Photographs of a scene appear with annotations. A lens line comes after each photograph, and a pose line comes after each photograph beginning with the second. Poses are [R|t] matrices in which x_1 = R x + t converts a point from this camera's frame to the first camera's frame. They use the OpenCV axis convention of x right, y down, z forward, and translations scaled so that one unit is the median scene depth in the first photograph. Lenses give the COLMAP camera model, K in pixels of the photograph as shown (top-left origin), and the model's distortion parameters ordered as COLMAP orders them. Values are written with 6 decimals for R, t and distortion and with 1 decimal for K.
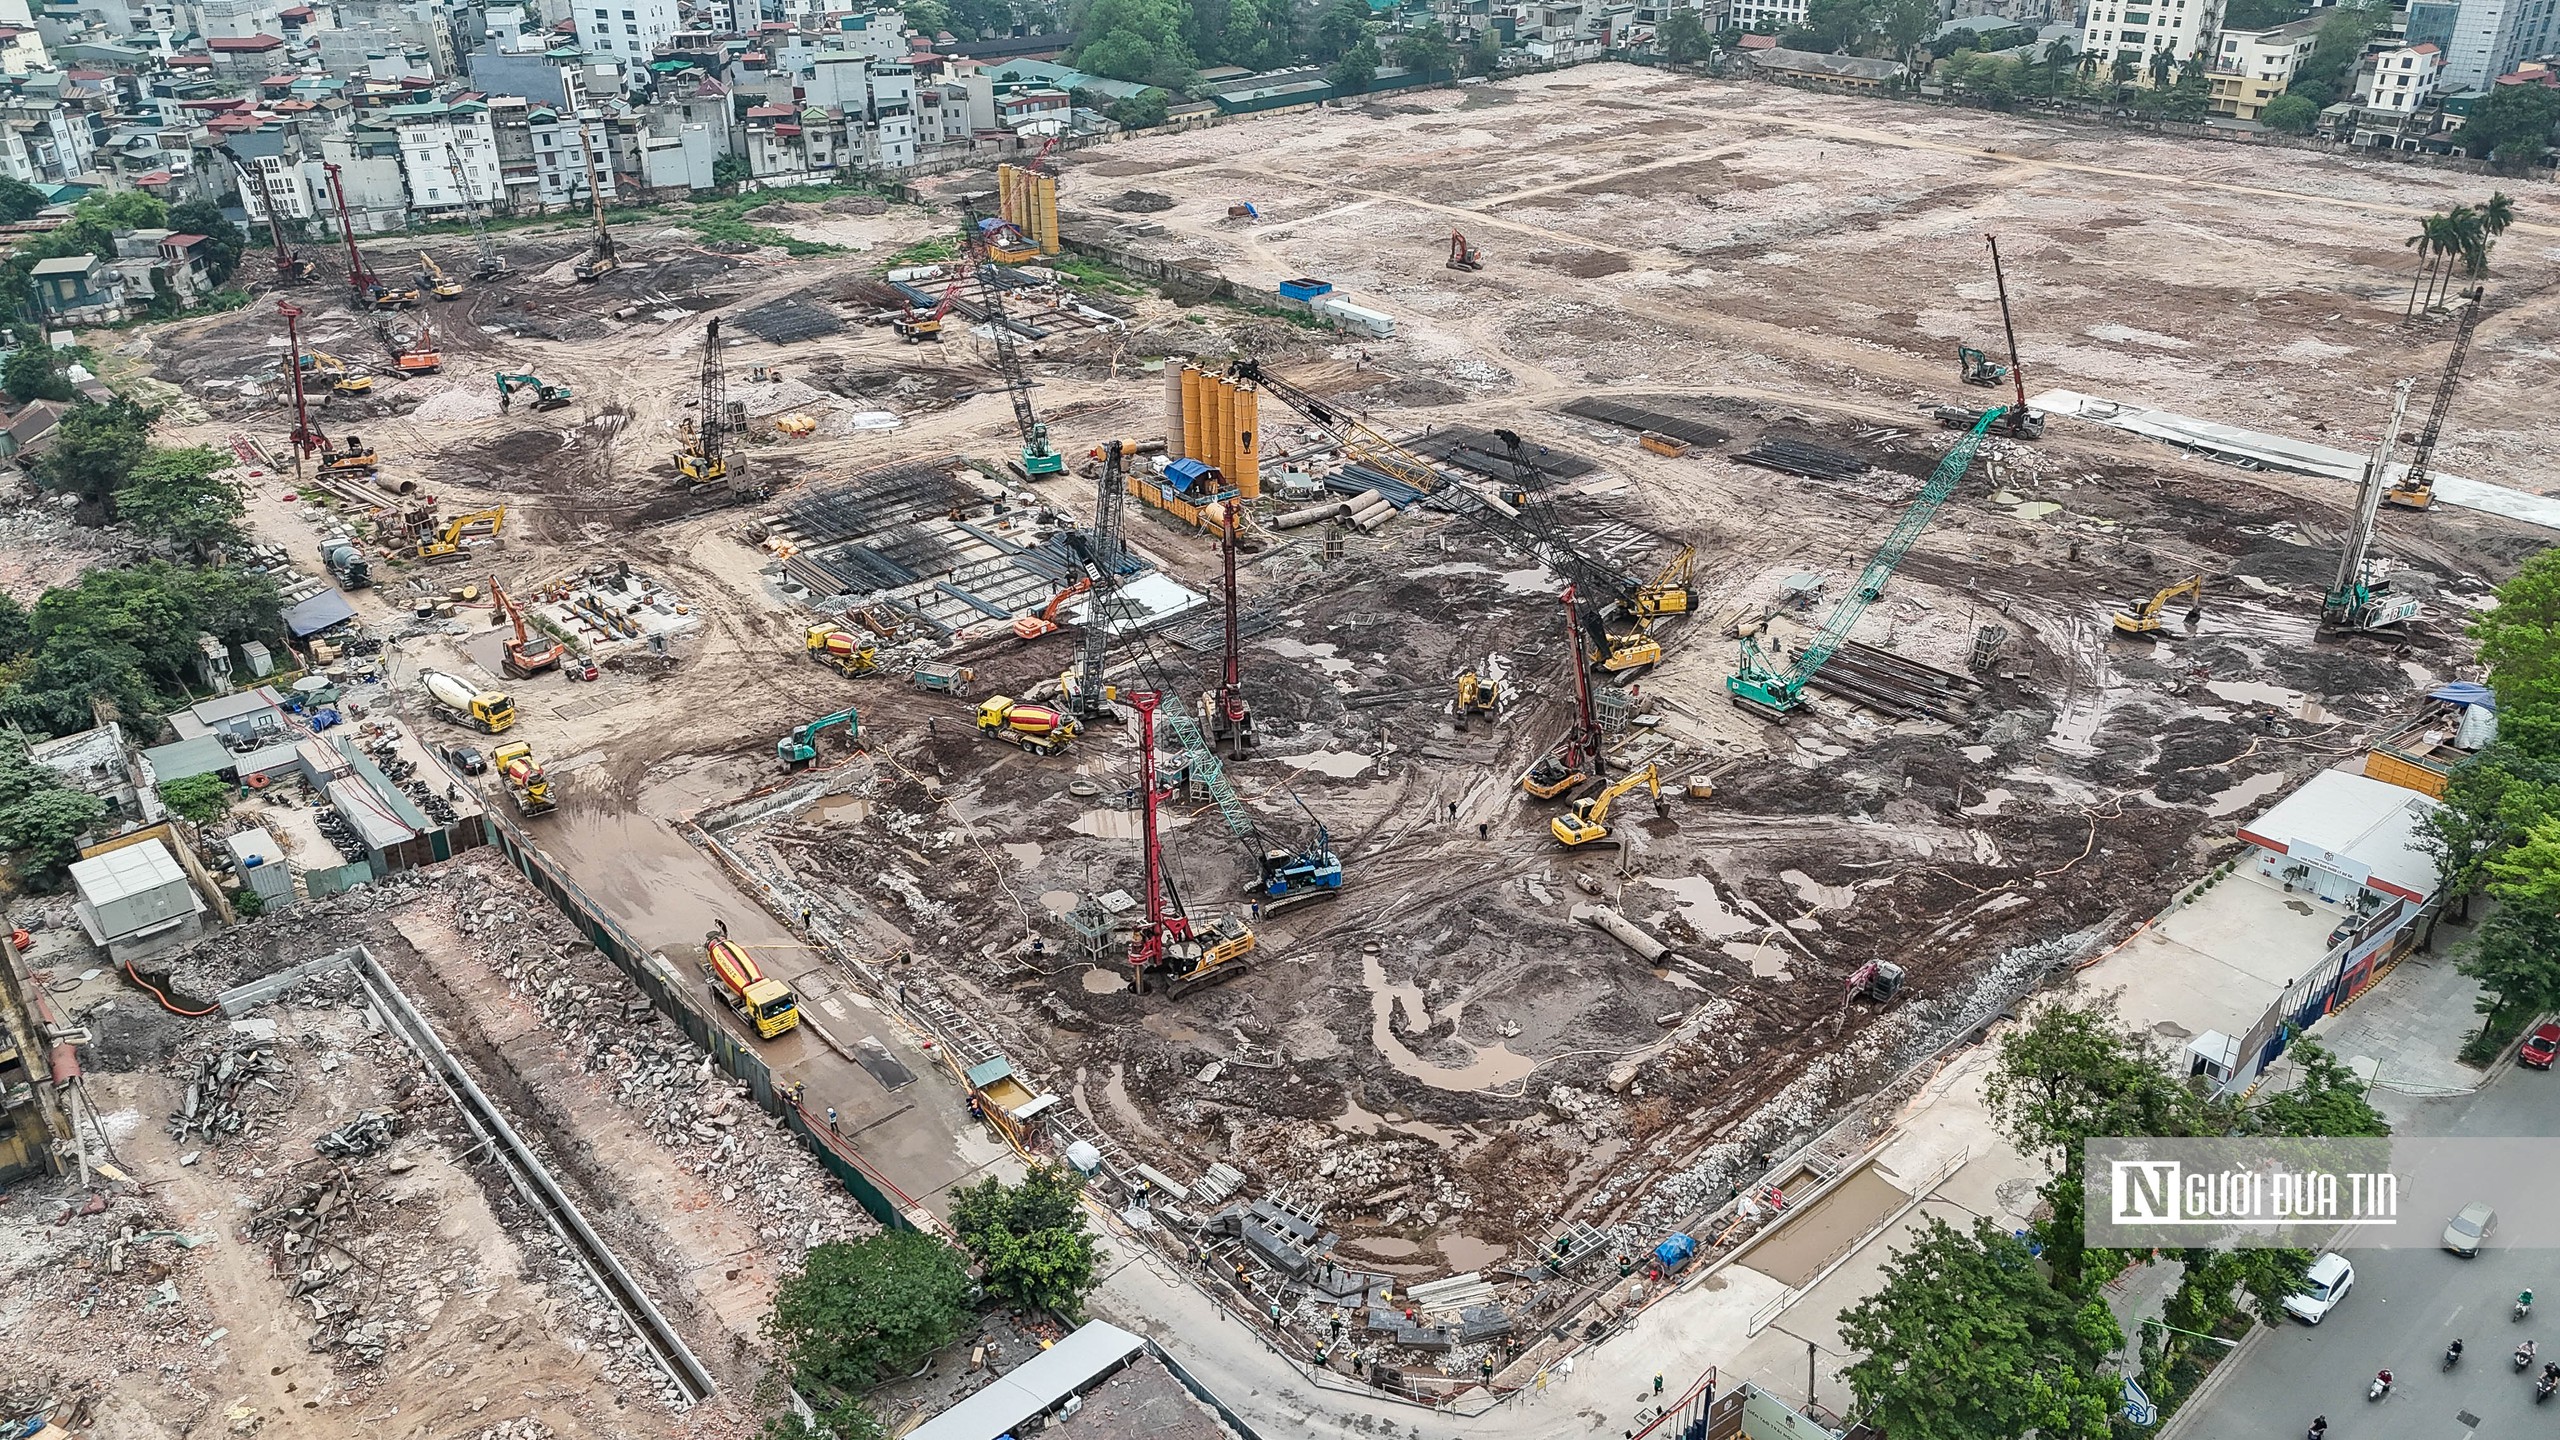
lens RADIAL K [[1886.2, 0, 1288.5], [0, 1886.2, 720.8], [0, 0, 1]] dist [0.069918, -0.063427]
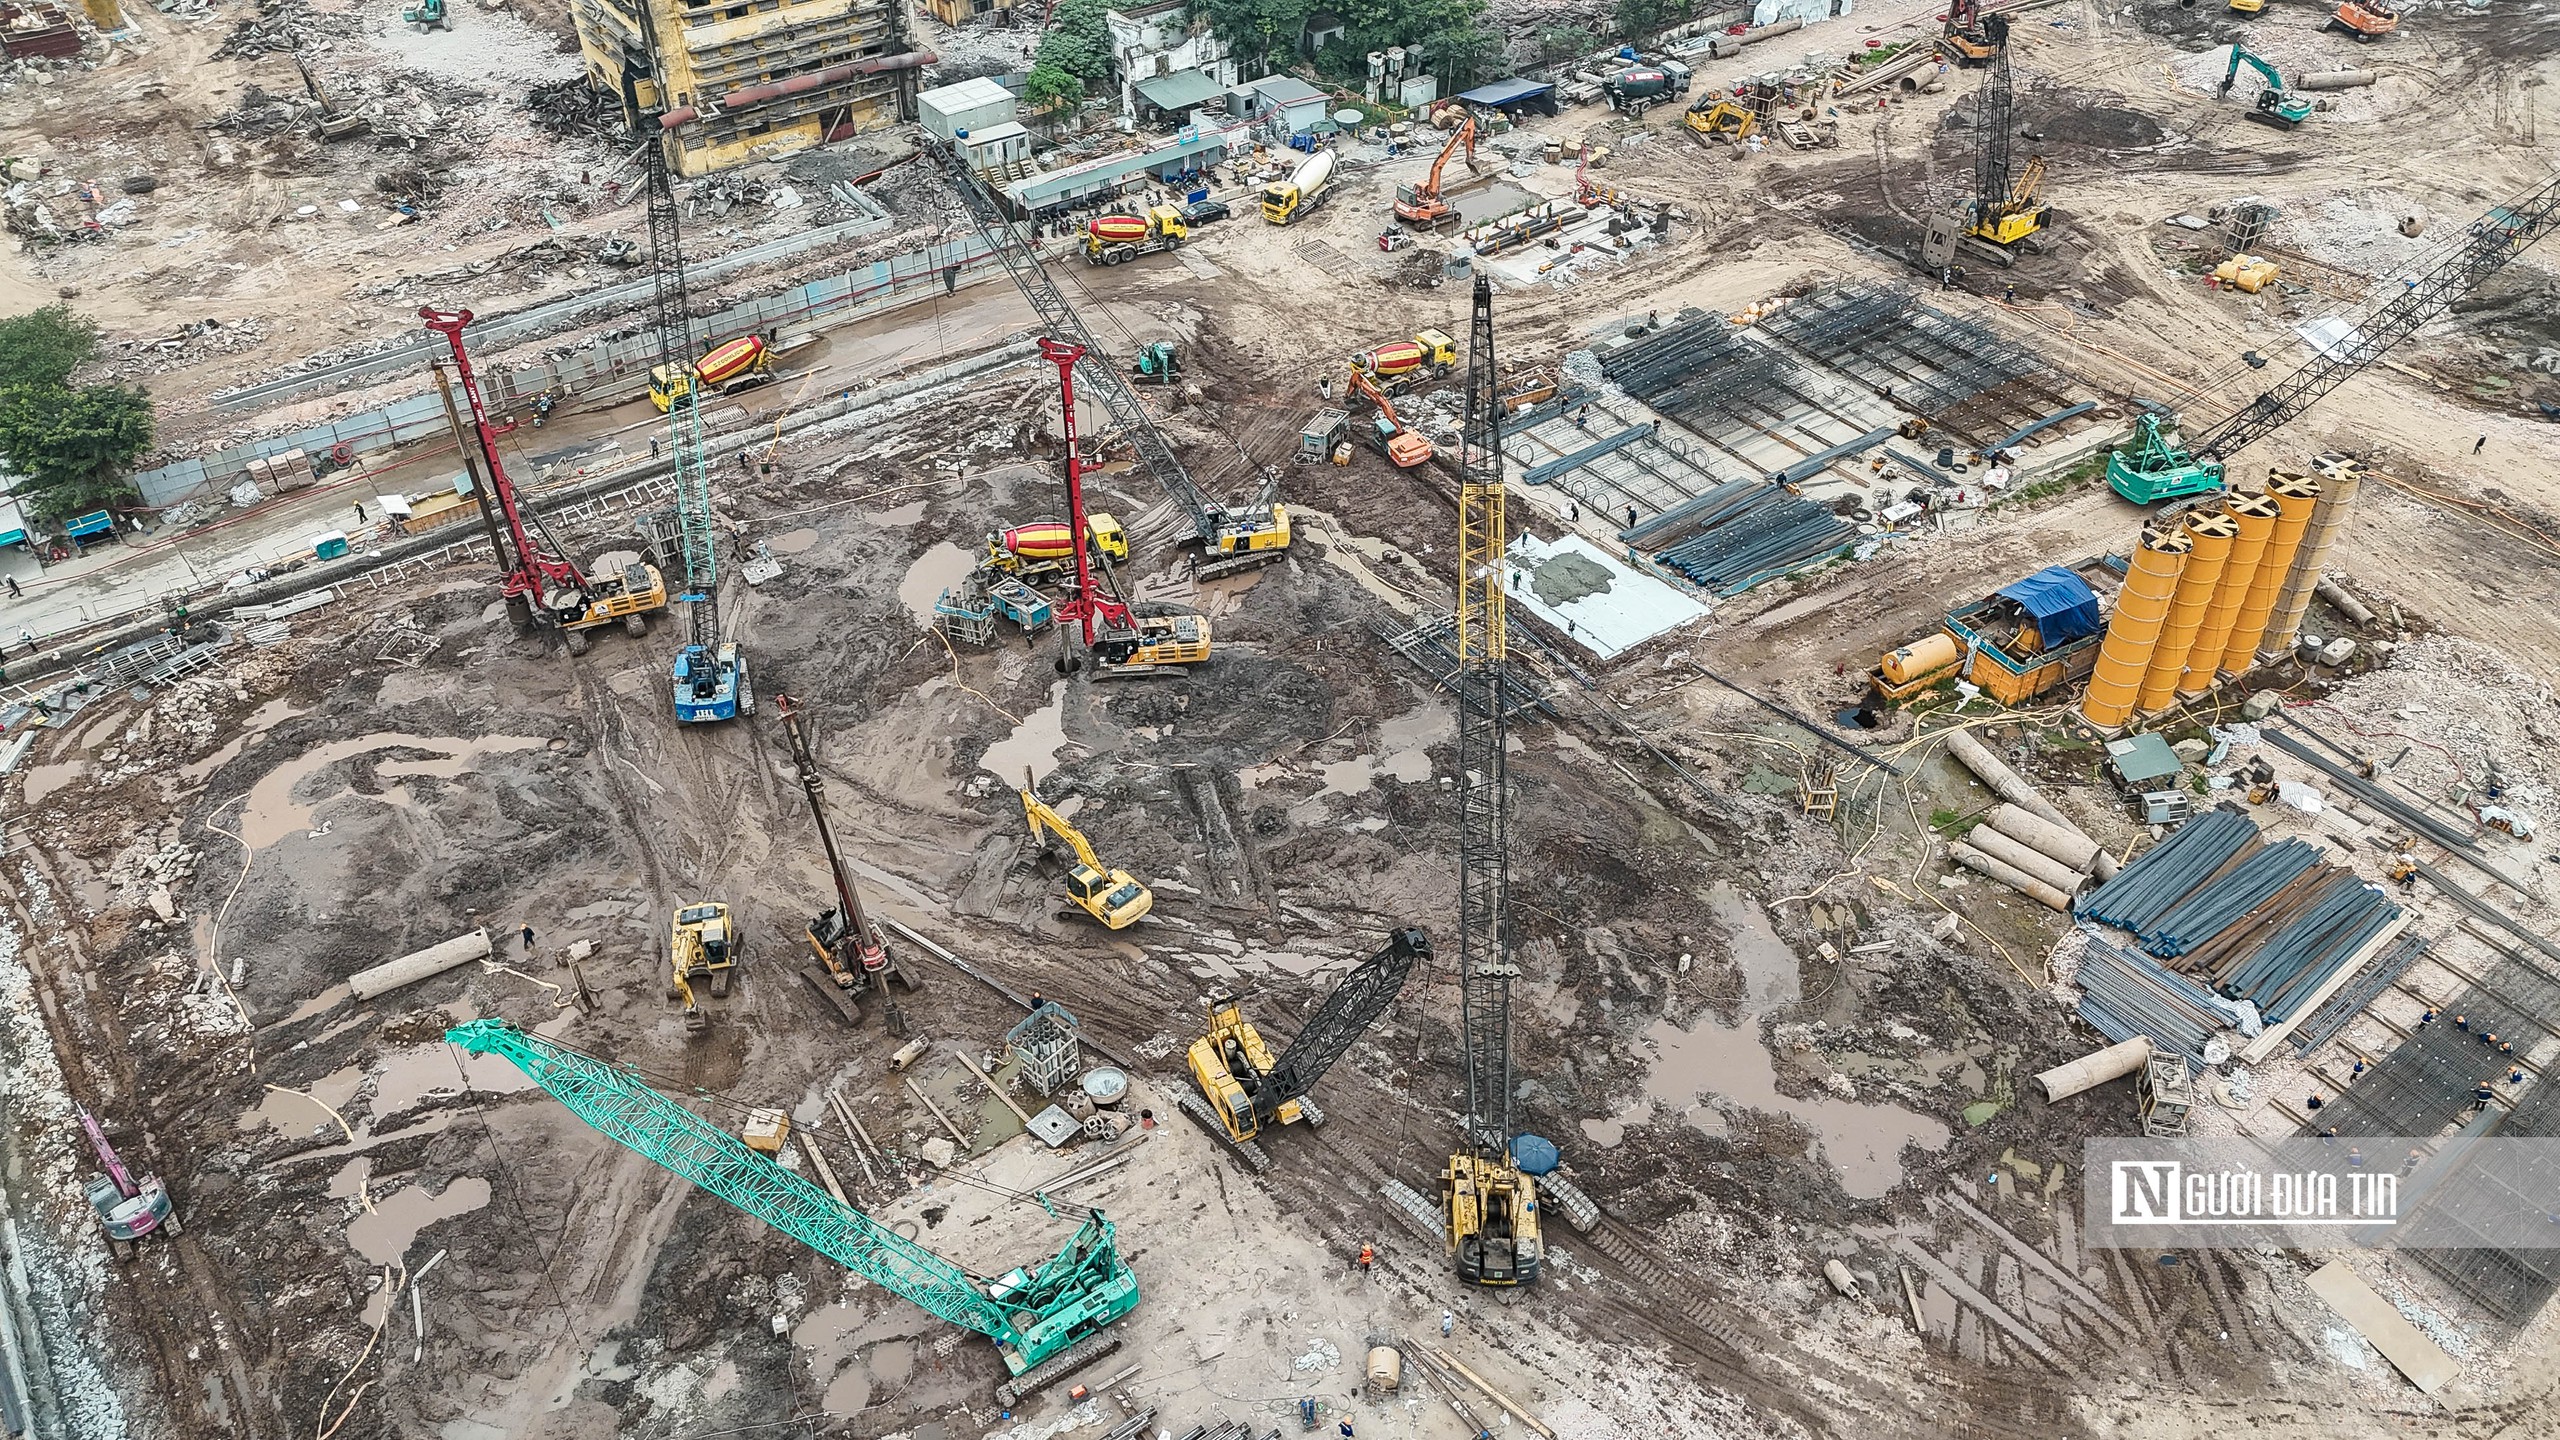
lens RADIAL K [[1886.2, 0, 1288.5], [0, 1886.2, 720.8], [0, 0, 1]] dist [0.069918, -0.063427]
pose [[-0.097476, 0.648518, -0.754933, 0.436344], [-0.444236, 0.650434, 0.616108, -0.374448], [0.890591, 0.395424, 0.224694, 0.738726]]
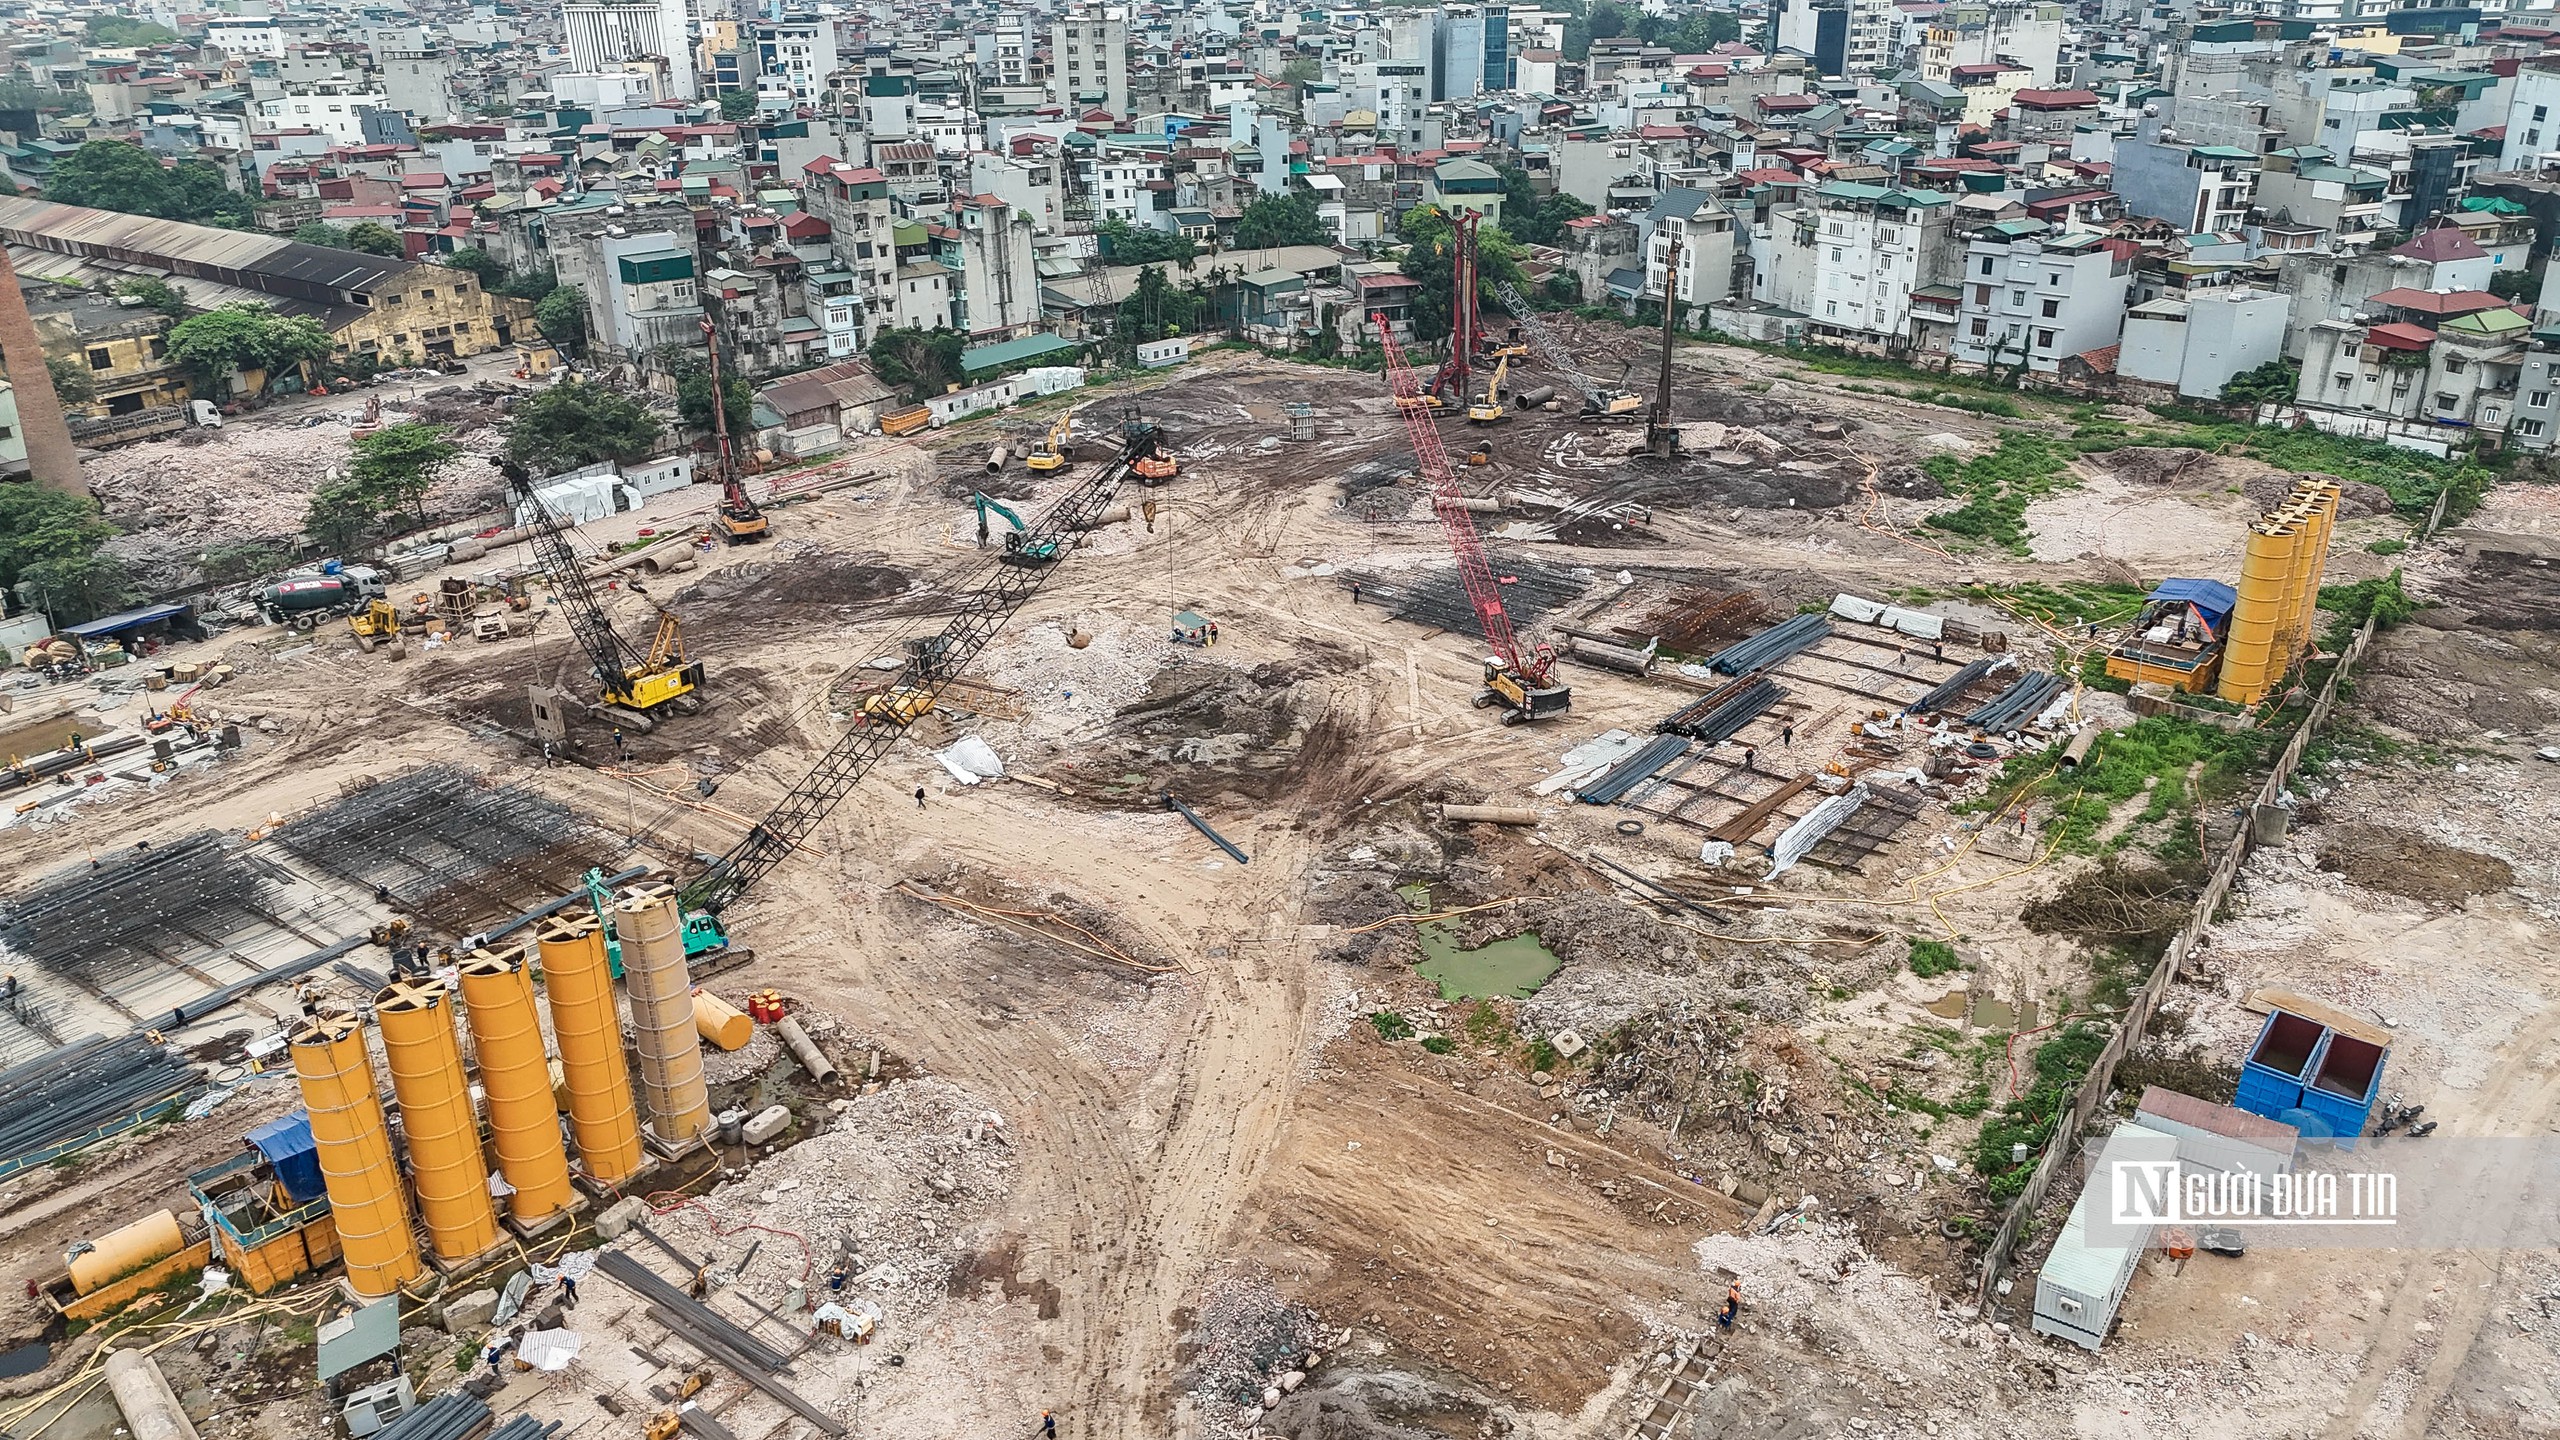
lens RADIAL K [[1878.7, 0, 1280.0], [0, 1878.7, 720.0], [0, 0, 1]] dist [0.075494, -0.067719]
pose [[0.210662, 0.394058, -0.894617, 0.339857], [-0.428468, 0.859785, 0.277821, -0.432417], [0.878656, 0.324788, 0.349965, 1.072433]]
